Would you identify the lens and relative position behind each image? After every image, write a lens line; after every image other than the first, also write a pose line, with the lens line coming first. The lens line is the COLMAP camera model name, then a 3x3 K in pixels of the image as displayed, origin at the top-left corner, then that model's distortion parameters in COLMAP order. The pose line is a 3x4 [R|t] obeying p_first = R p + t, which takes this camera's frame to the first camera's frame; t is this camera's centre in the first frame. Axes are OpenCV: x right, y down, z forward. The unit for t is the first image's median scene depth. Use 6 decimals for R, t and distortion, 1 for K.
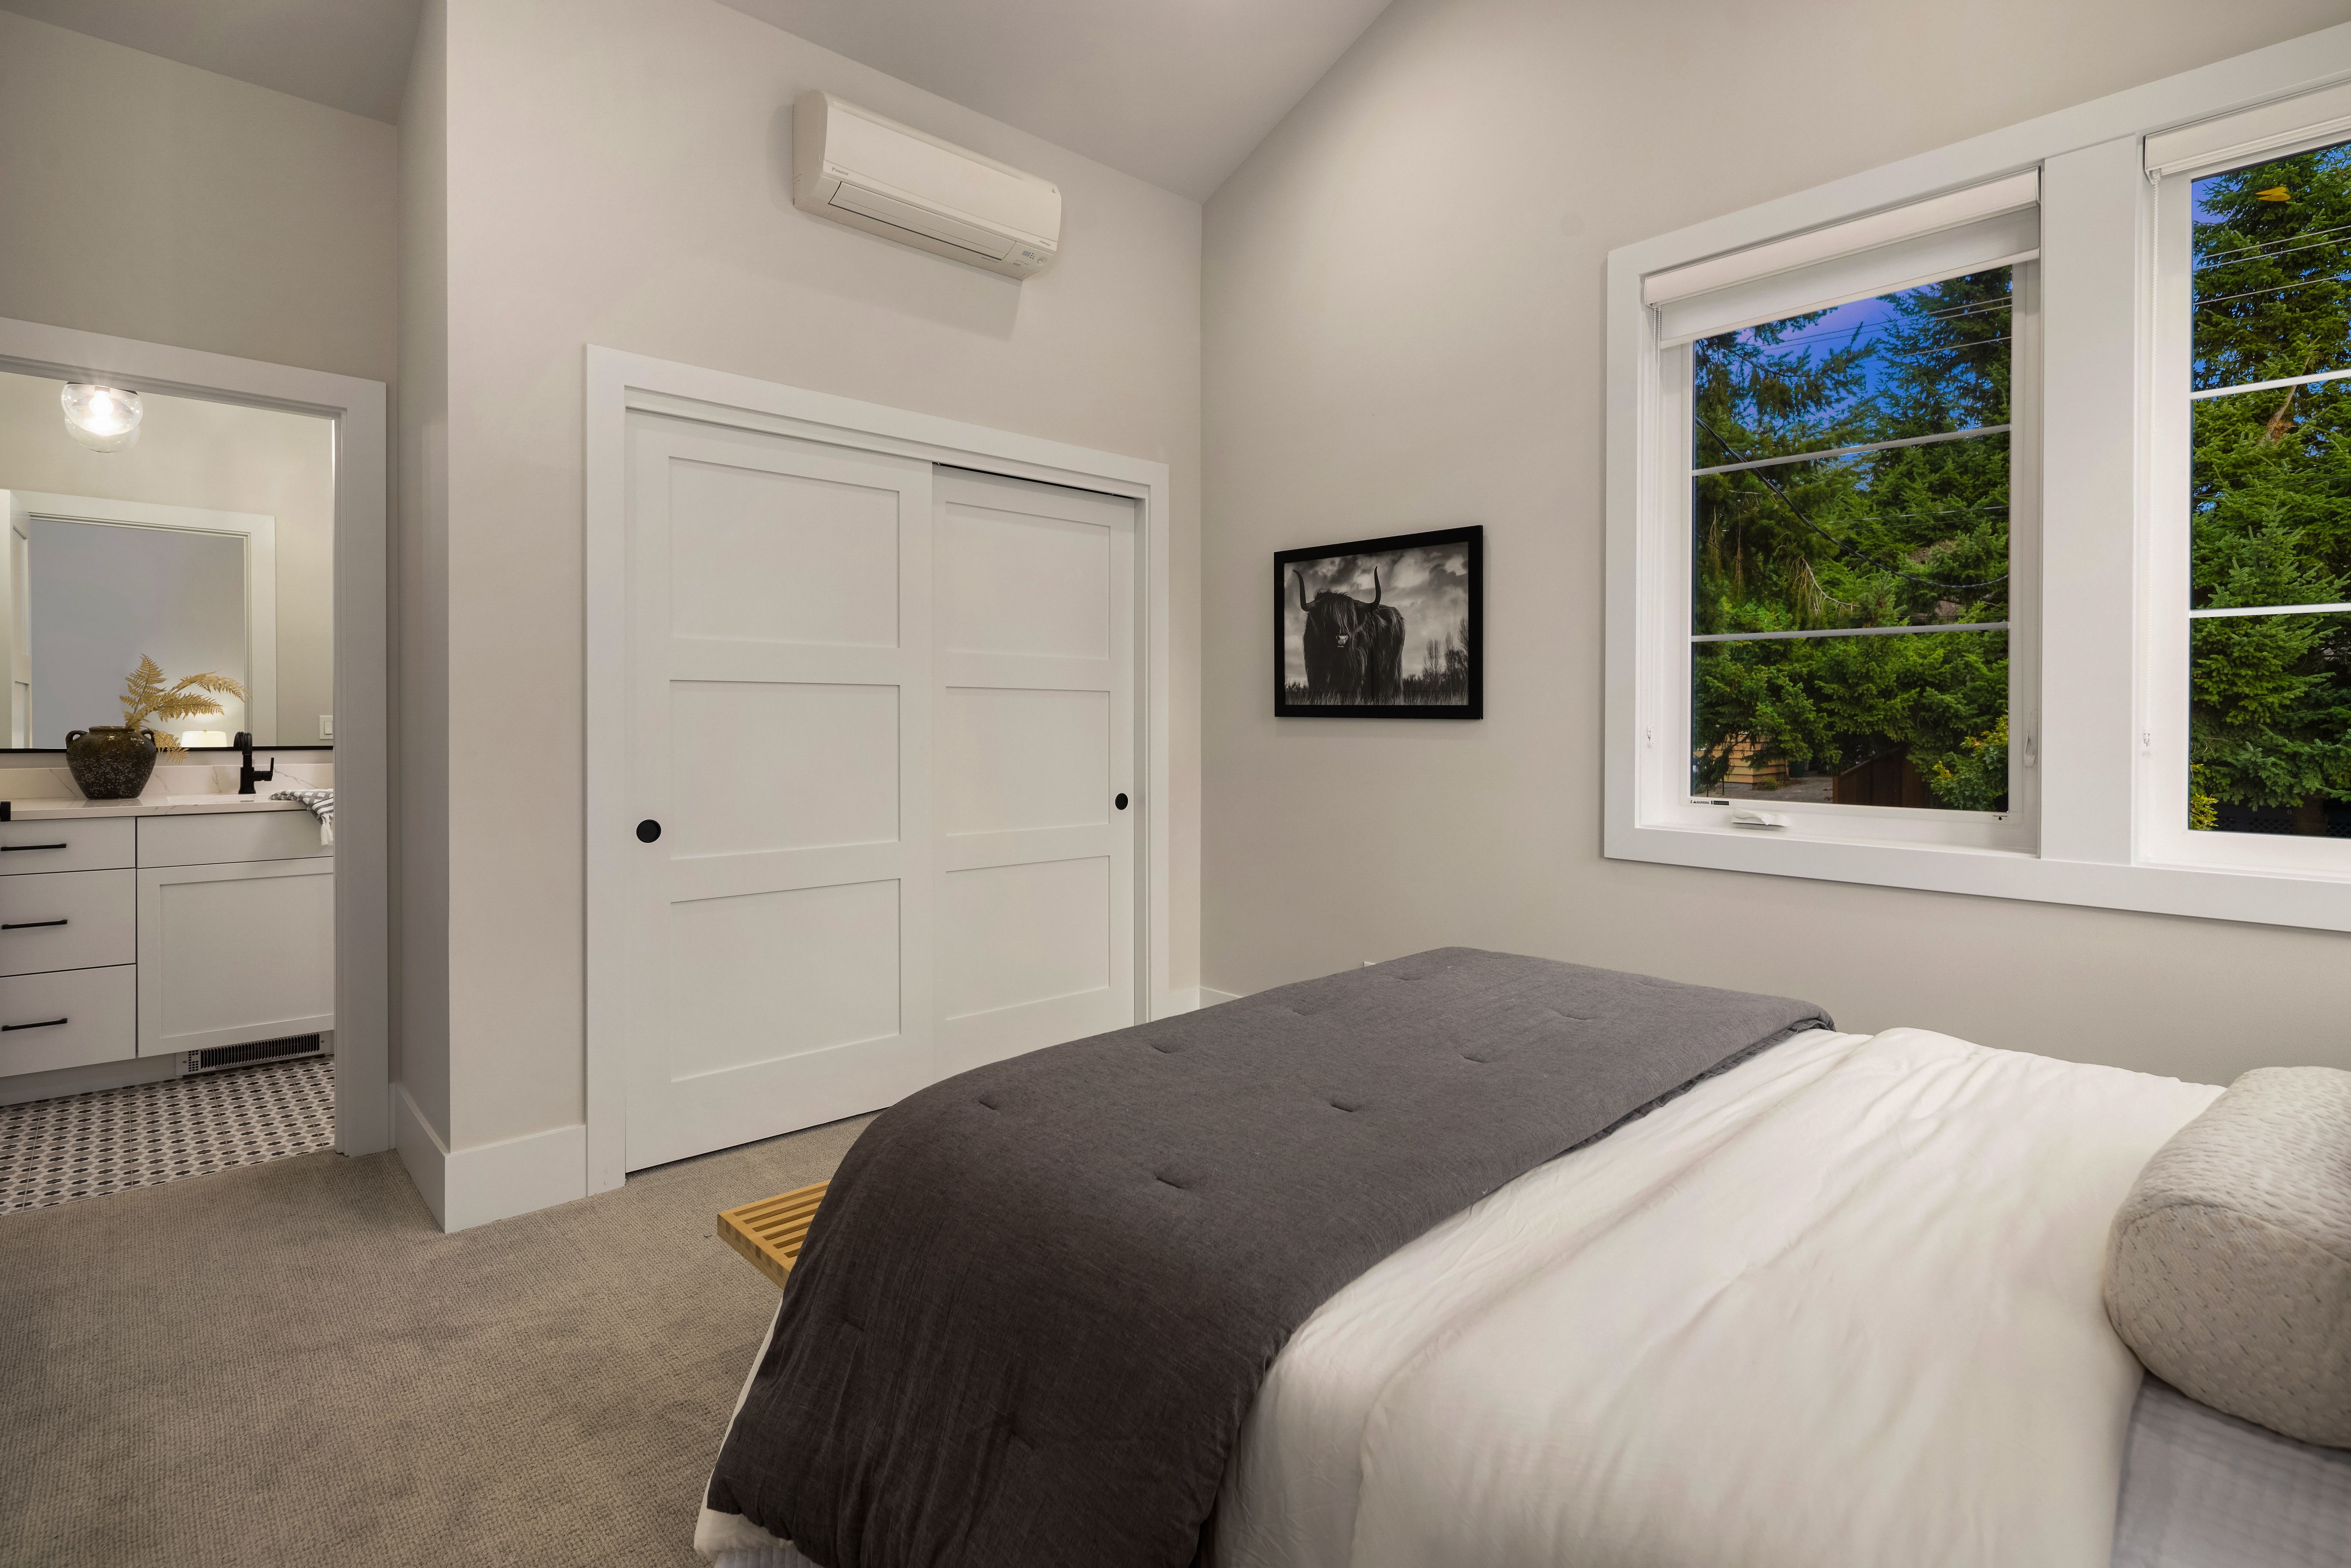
lens RADIAL K [[1137.1, 0, 1197.9], [0, 1137.1, 724.0], [0, 0, 1]] dist [0.000669, 0.000219]
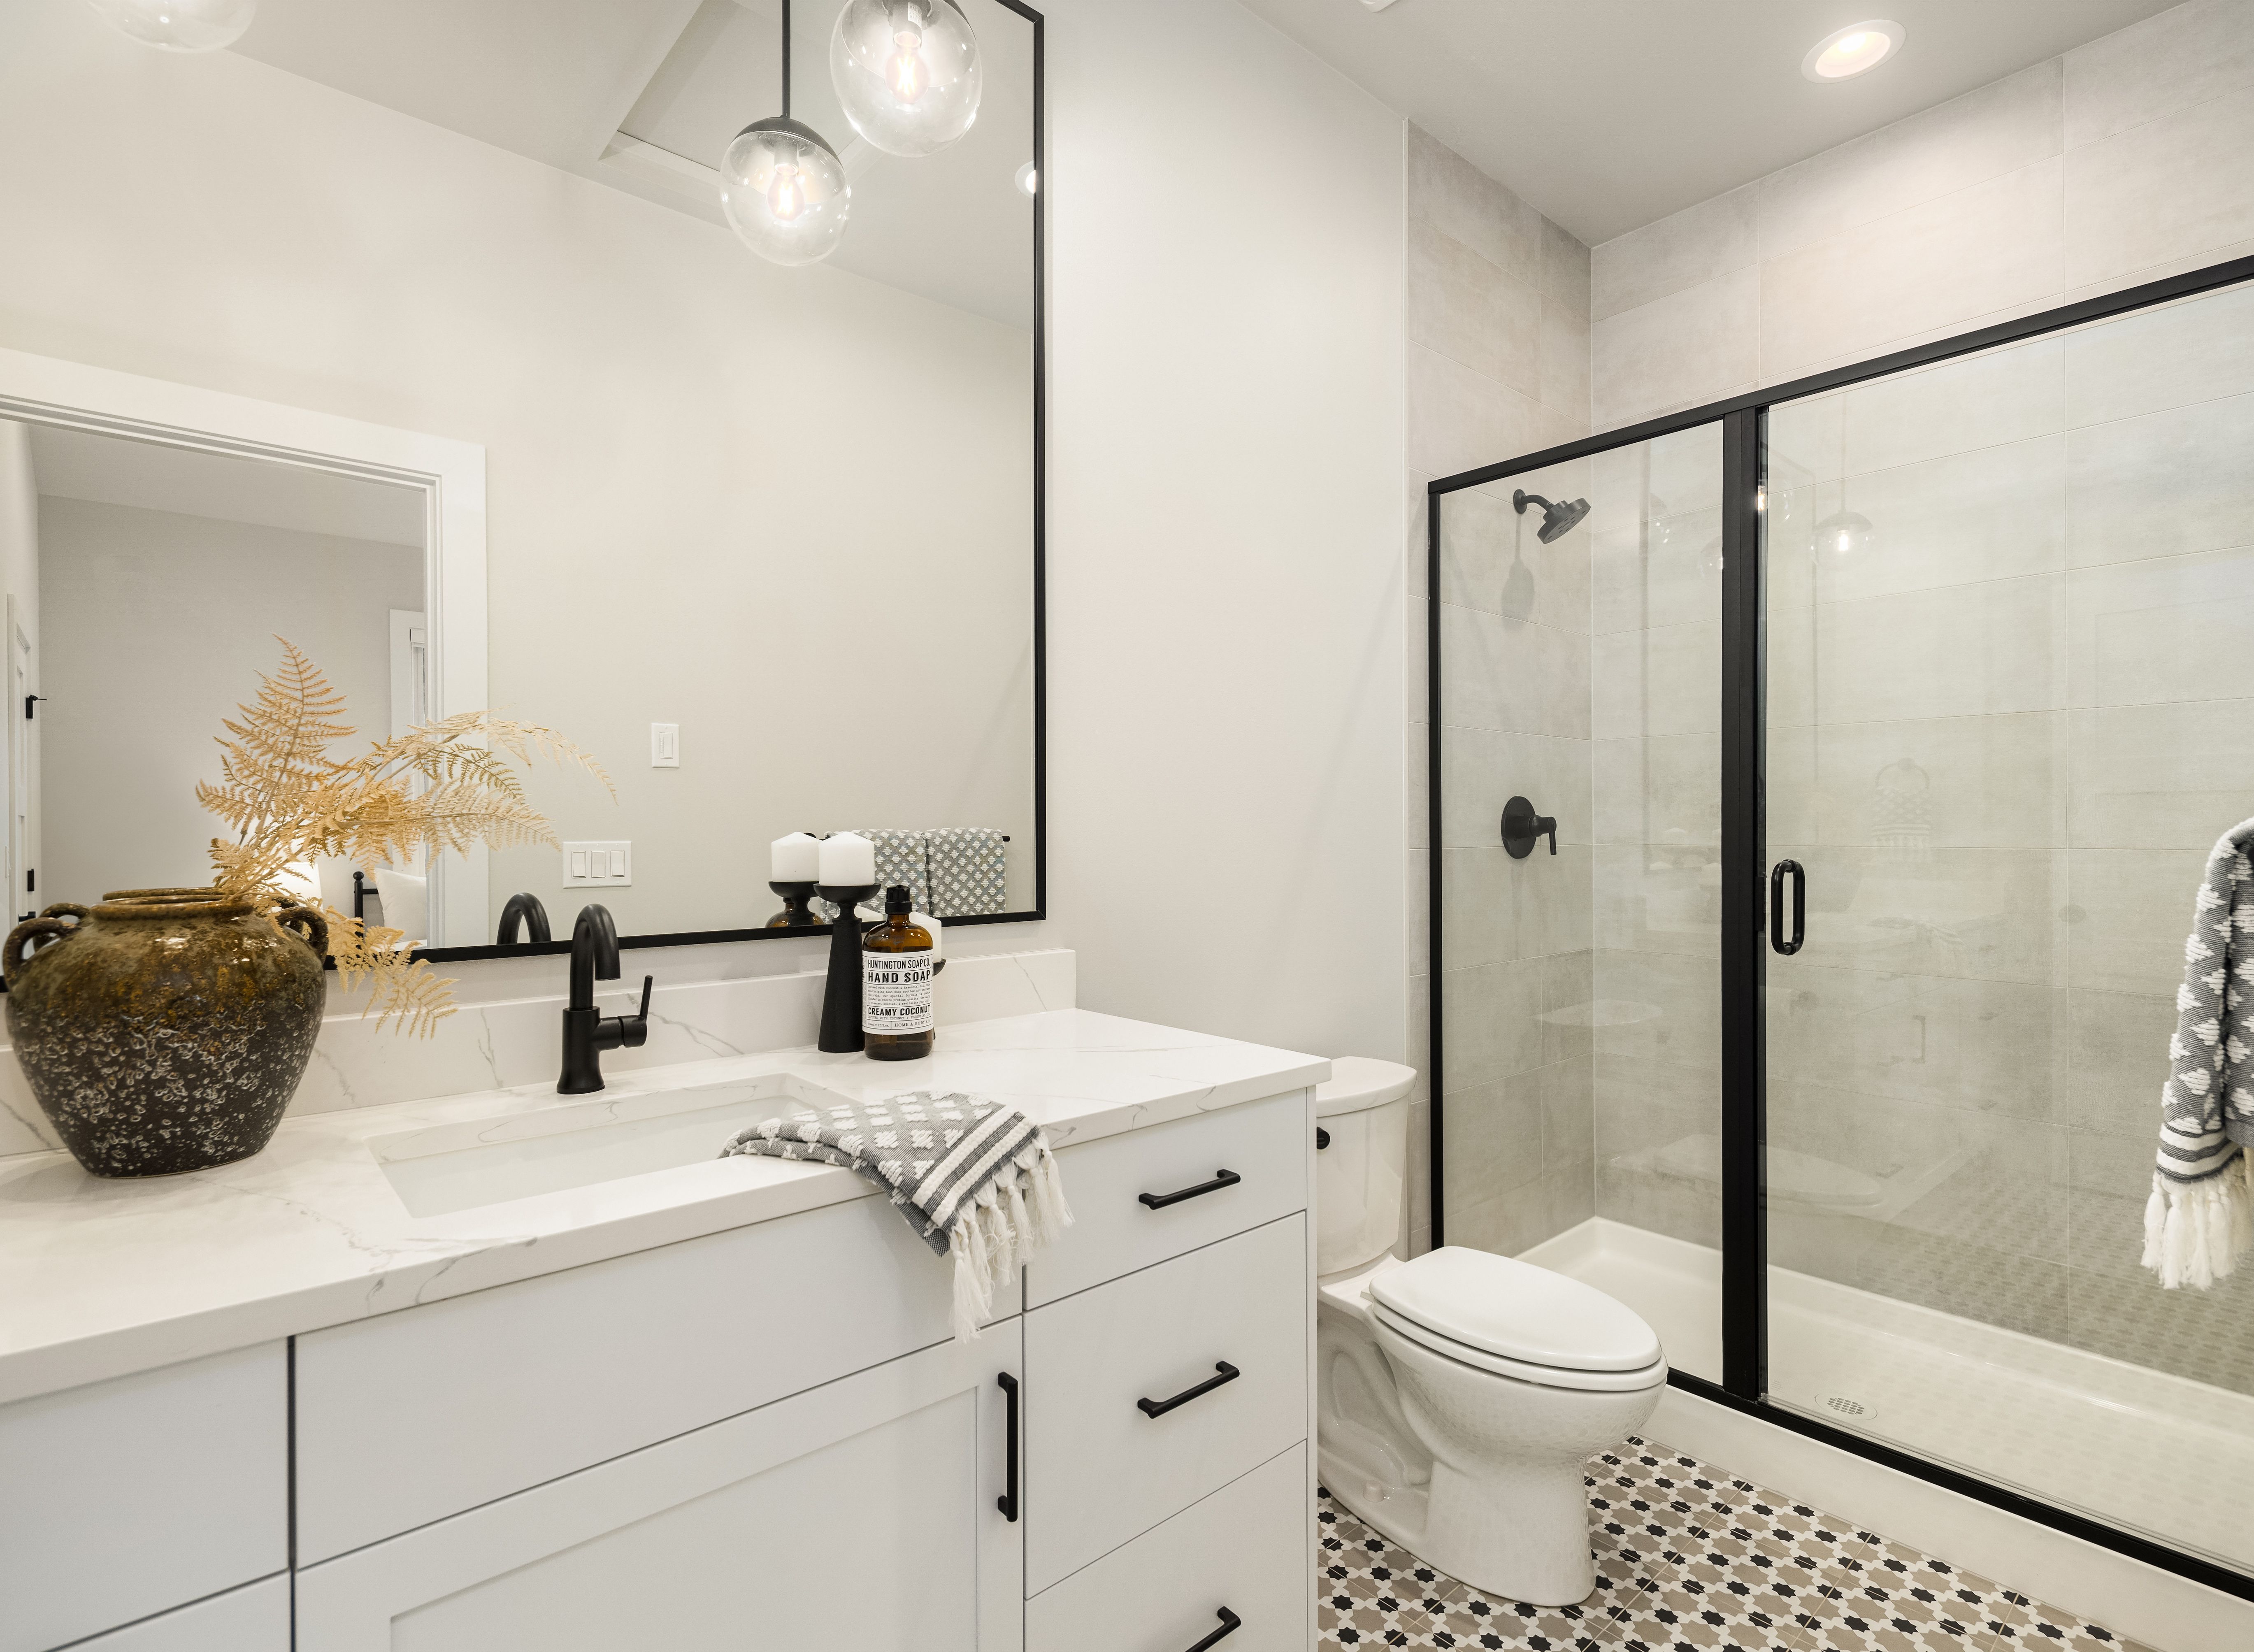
lens RADIAL K [[1079.4, 0, 1116.8], [0, 1079.4, 833.1], [0, 0, 1]] dist [-0.001984, 0.000003]
pose [[0.998699, -0.022605, -0.045715, -0.710690], [0.022454, 0.999741, -0.003810, -0.007286], [0.045789, 0.002779, 0.998947, 0.746603]]
